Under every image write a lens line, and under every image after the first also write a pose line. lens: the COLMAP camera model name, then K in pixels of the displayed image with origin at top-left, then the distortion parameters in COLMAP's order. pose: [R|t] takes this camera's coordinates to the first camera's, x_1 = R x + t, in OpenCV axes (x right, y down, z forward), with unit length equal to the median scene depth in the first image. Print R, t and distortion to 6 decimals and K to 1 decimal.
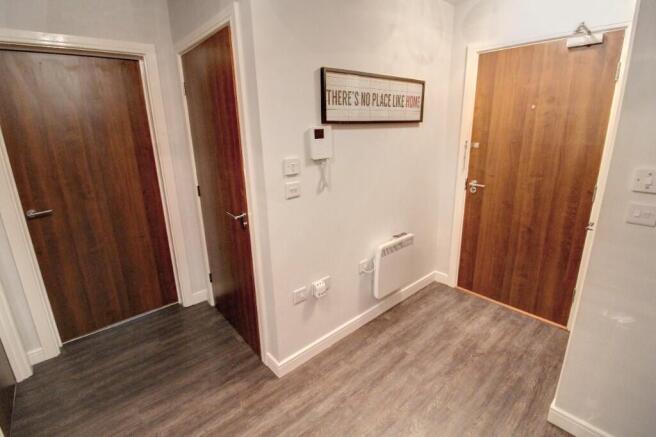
lens RADIAL K [[308.1, 0, 326.7], [0, 308.1, 209.9], [0, 0, 1]] dist [-0.003658, -0.013319]
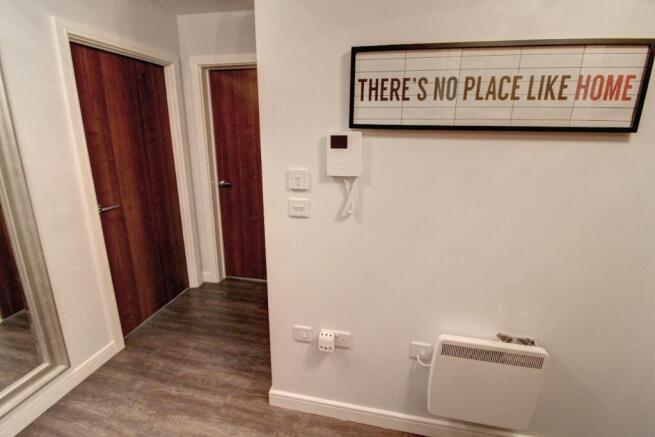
lens RADIAL K [[307.6, 0, 326.2], [0, 307.6, 209.9], [0, 0, 1]] dist [-0.003658, -0.013319]
pose [[0.593318, 0.234332, -0.770106, 0.519436], [-0.231939, 0.965883, 0.115210, -0.157669], [0.770830, 0.110261, 0.627427, 0.503912]]
